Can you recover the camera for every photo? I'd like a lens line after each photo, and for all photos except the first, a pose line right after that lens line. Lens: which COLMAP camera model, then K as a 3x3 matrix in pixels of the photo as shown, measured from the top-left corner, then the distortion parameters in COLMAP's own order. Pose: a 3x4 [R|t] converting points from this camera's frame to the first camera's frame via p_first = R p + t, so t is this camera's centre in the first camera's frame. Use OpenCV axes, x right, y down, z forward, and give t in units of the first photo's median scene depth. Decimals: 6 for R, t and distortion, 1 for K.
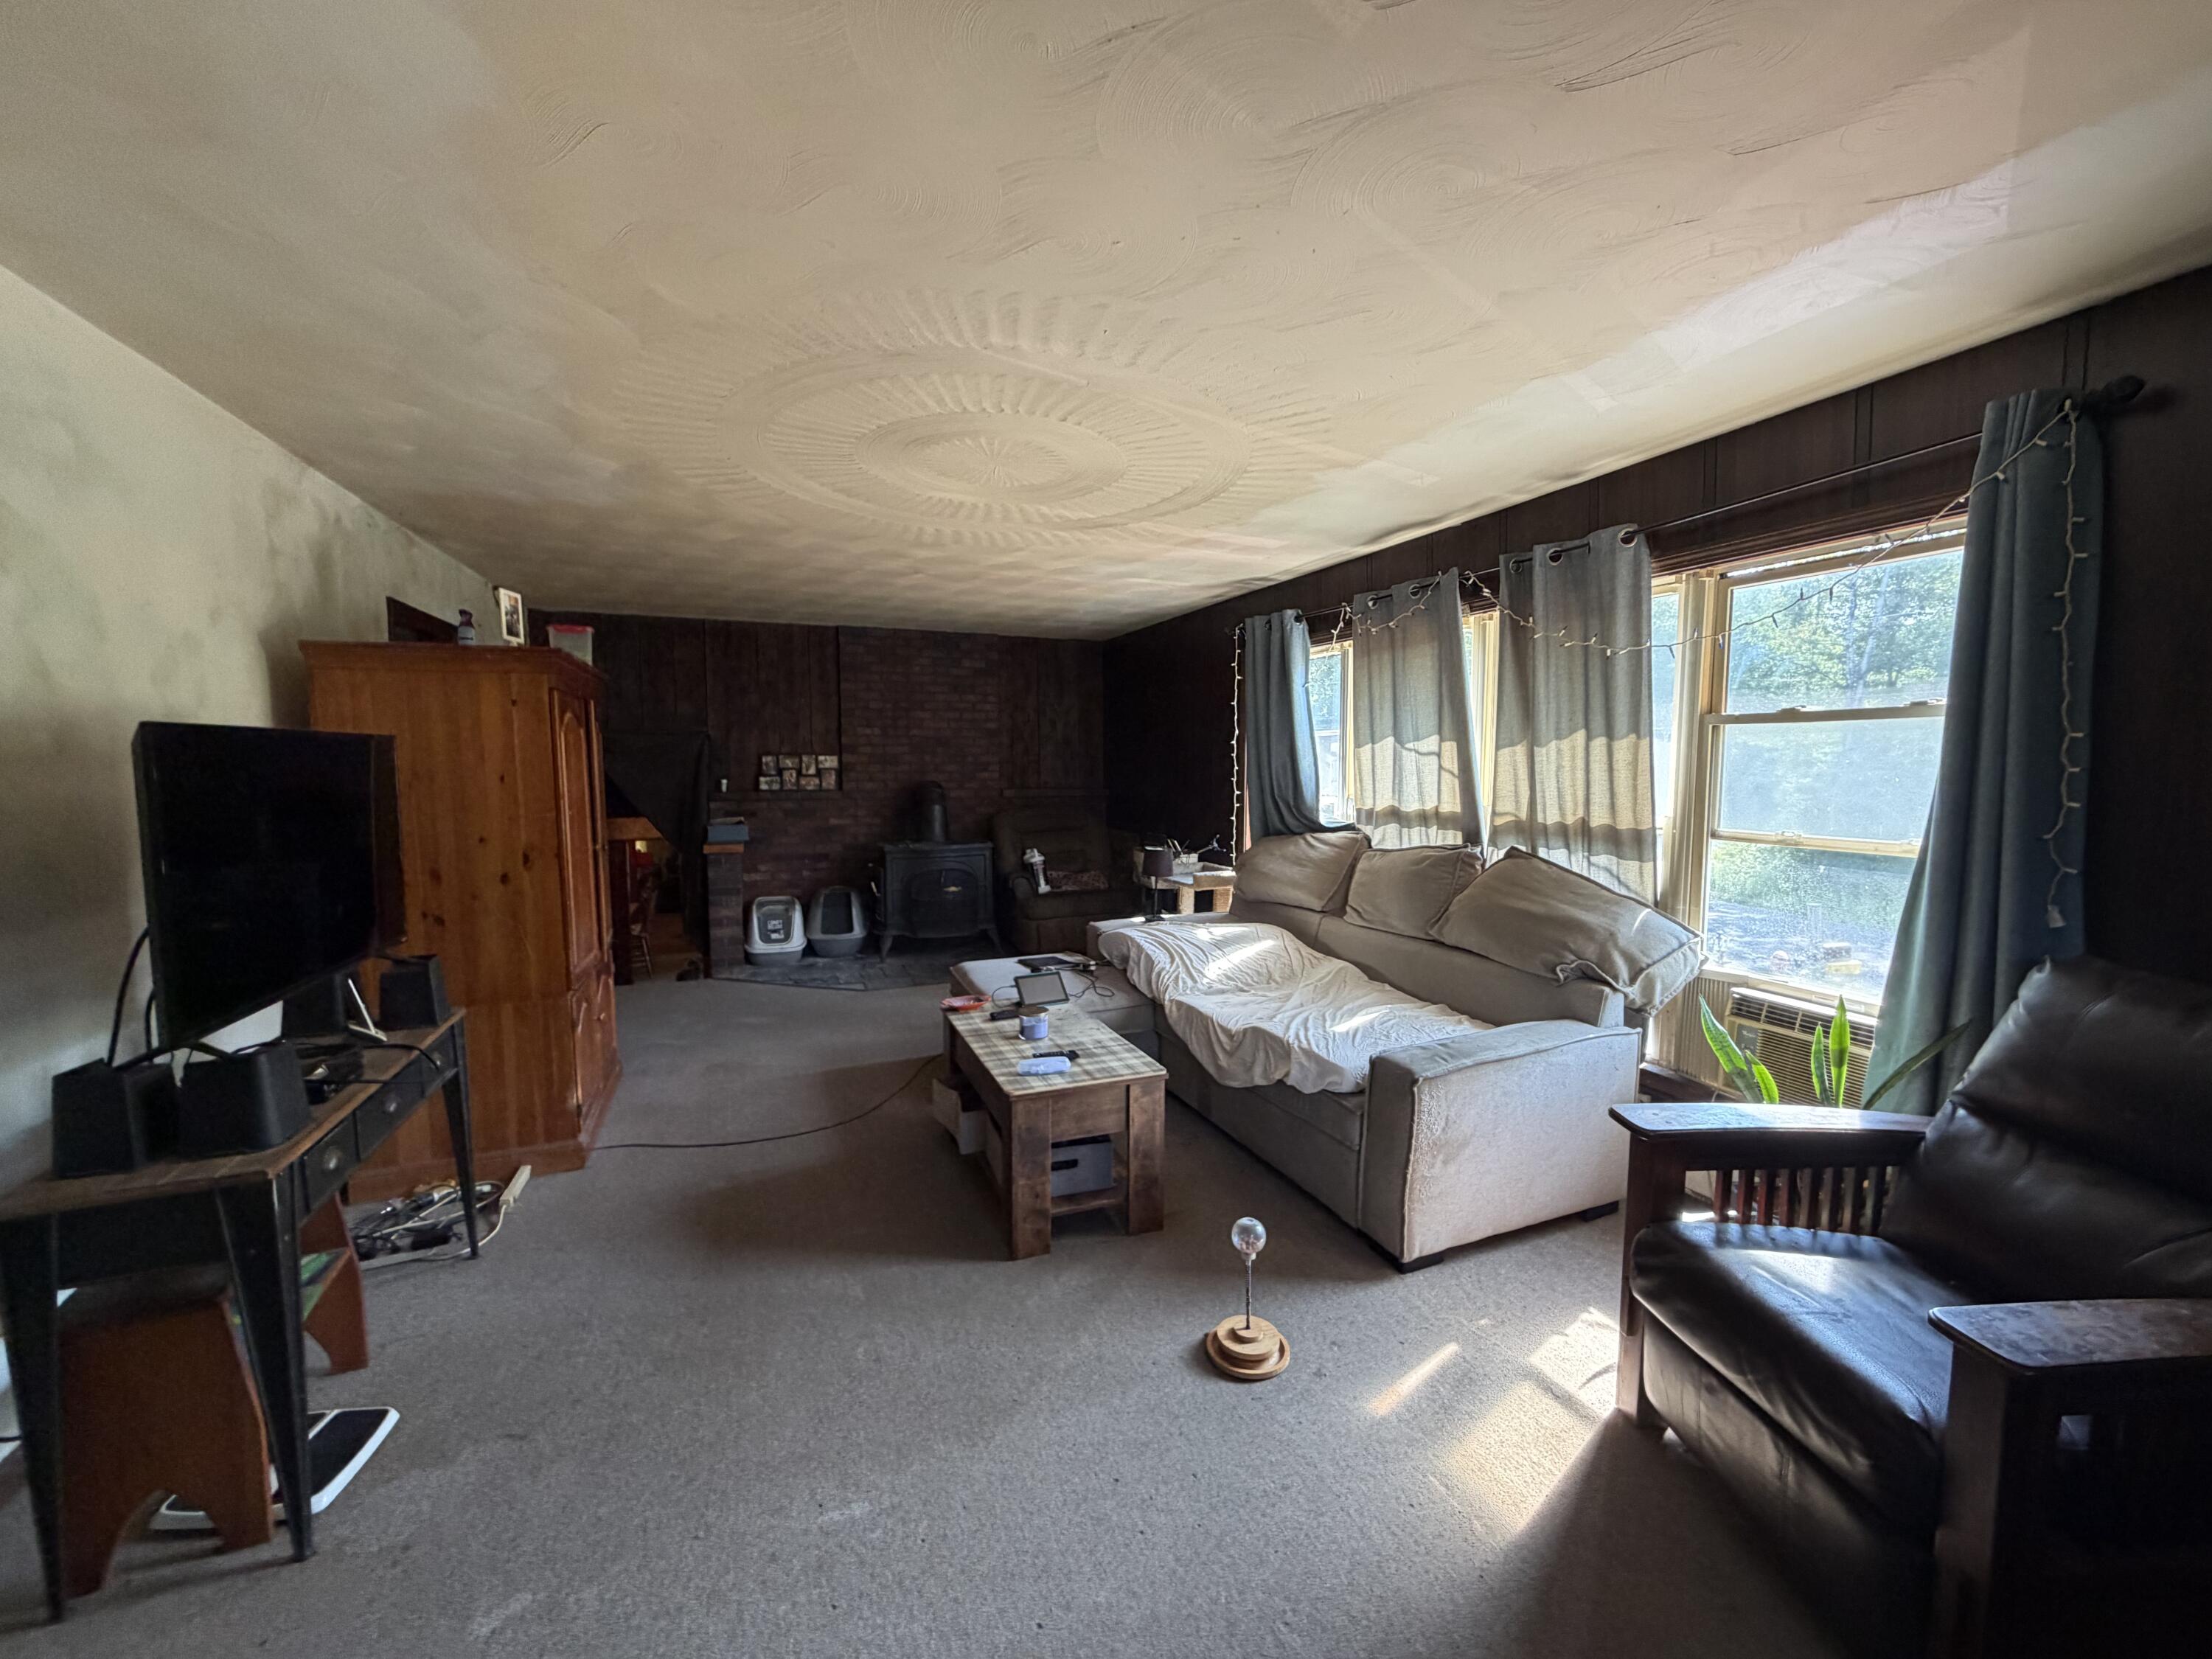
lens RADIAL K [[875.5, 0, 1118.4], [0, 875.5, 831.9], [0, 0, 1]] dist [0.000626, 0.000063]
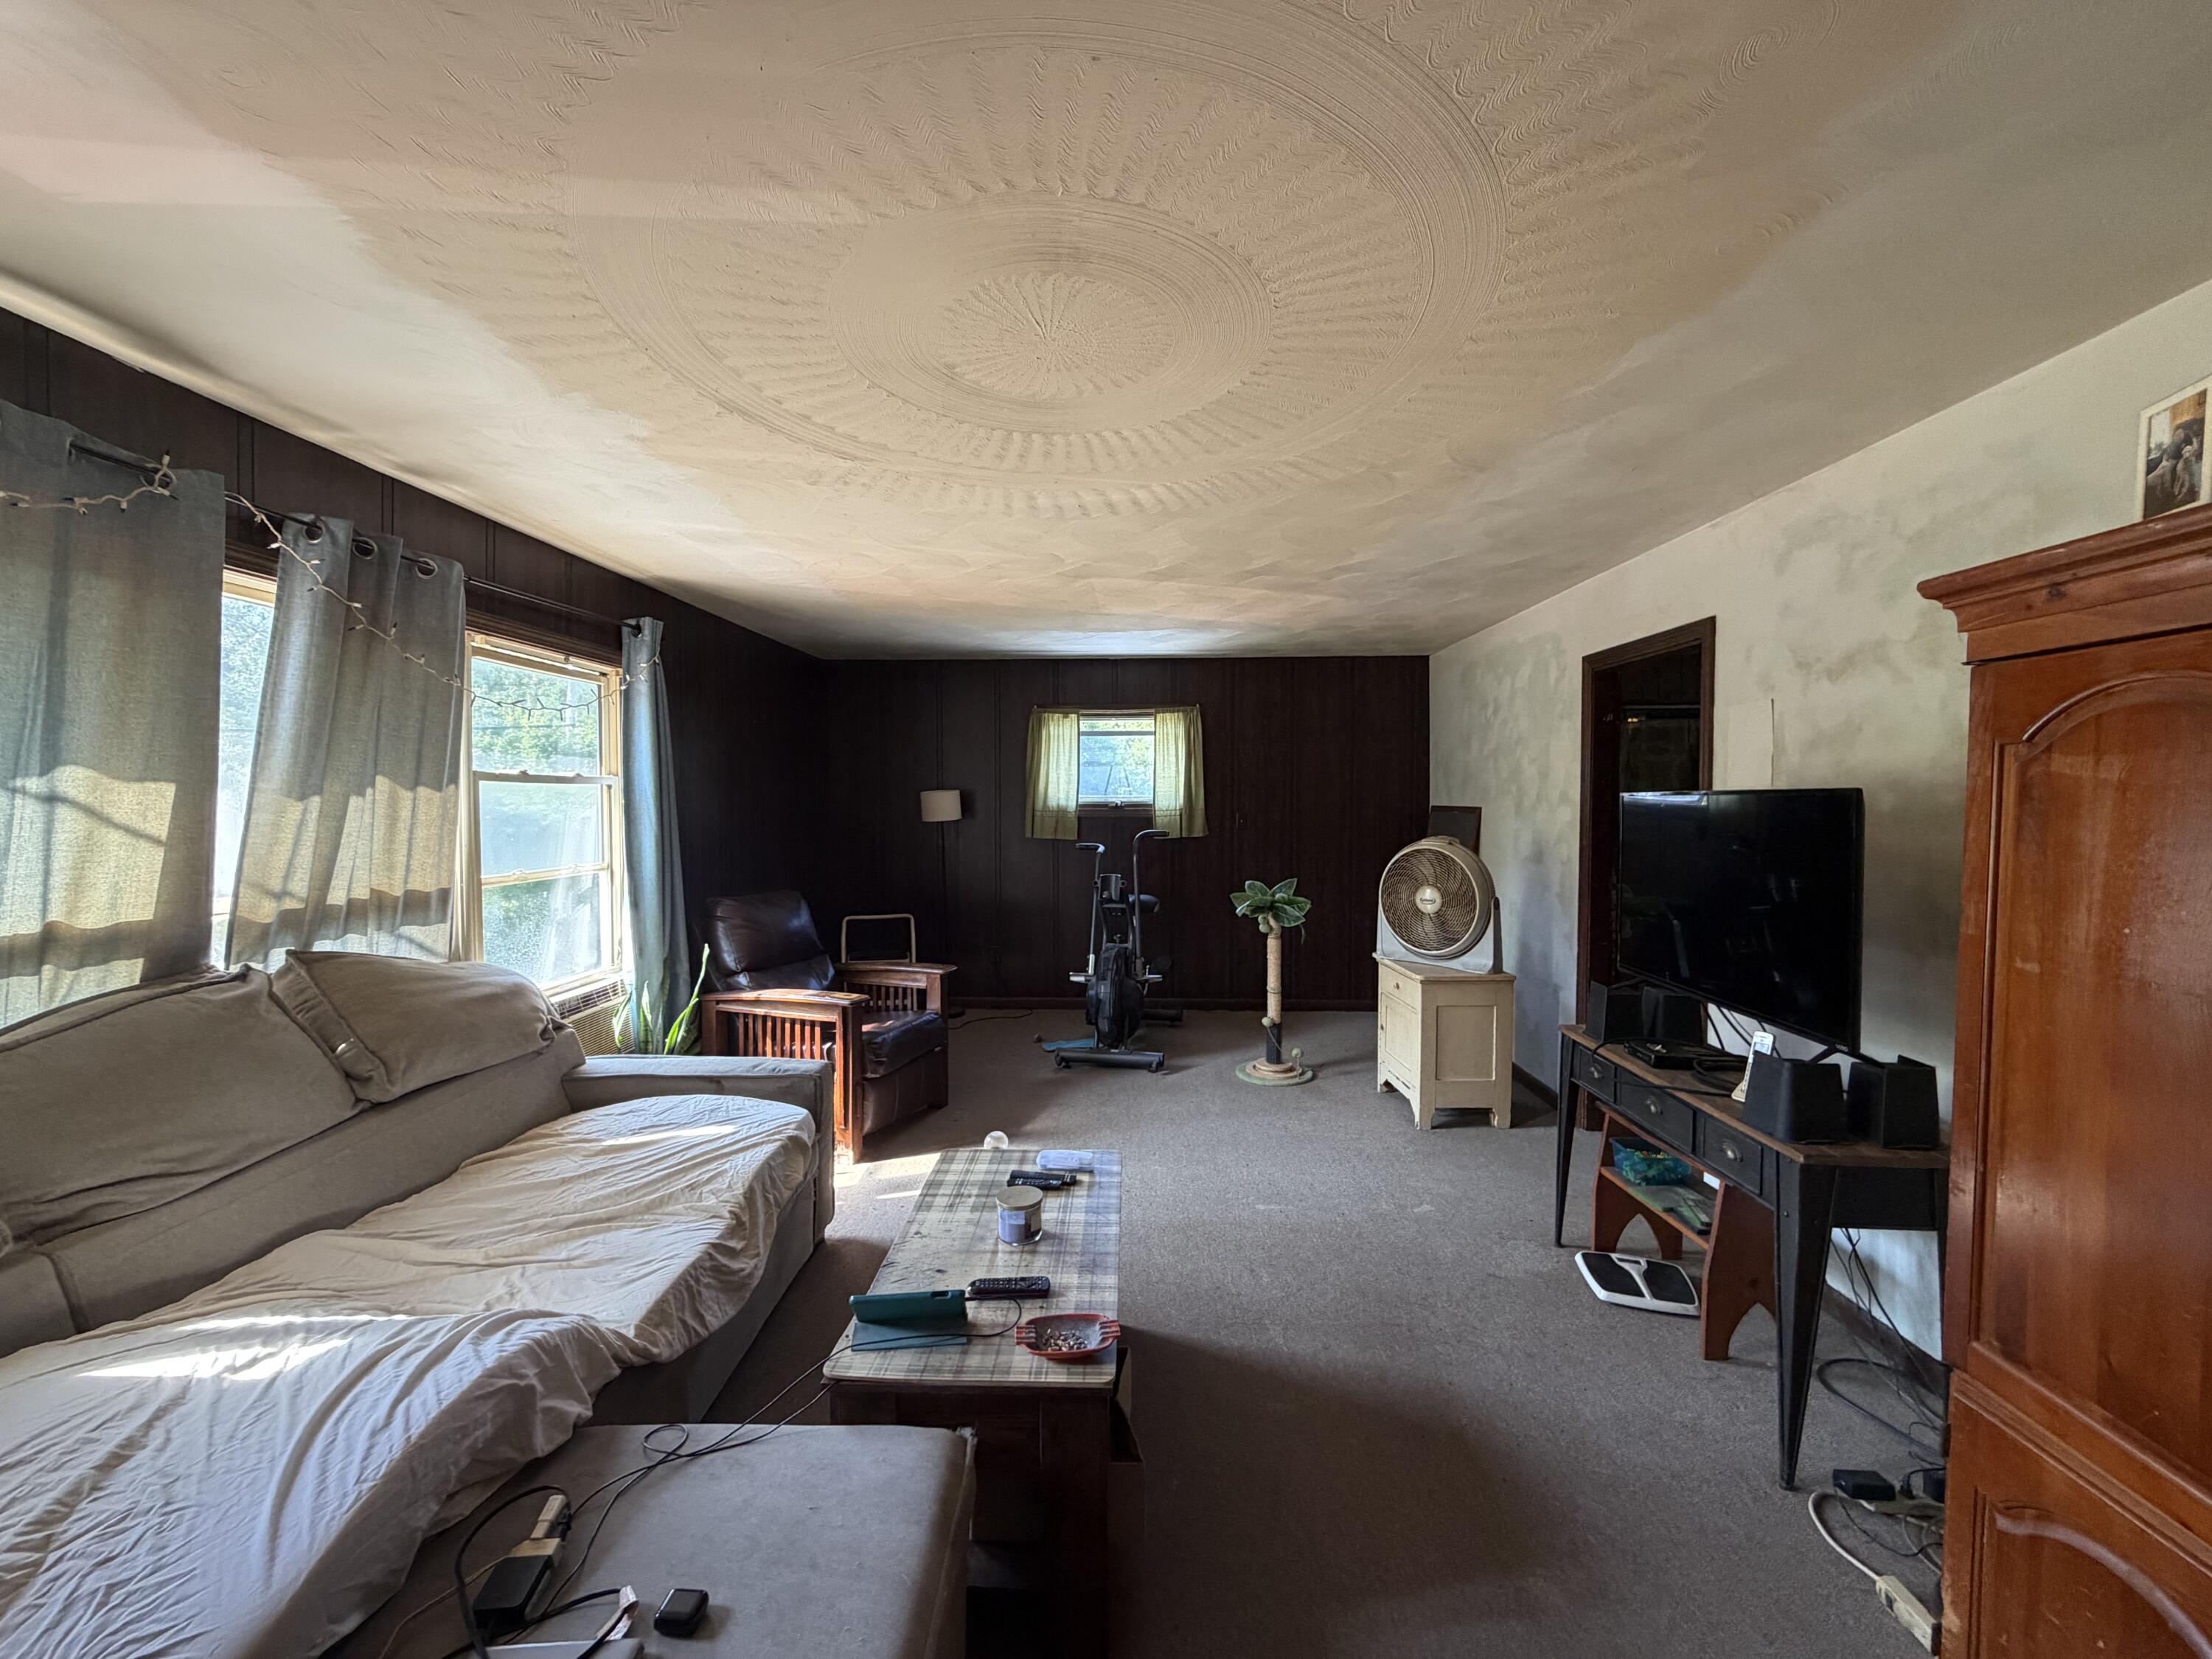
lens RADIAL K [[875.5, 0, 1112.9], [0, 875.5, 825.7], [0, 0, 1]] dist [0.000626, 0.000063]
pose [[-0.914548, -0.008344, 0.404390, -0.412322], [0.035801, 0.994193, 0.101478, -0.133134], [-0.402889, 0.107284, -0.908939, 1.494111]]
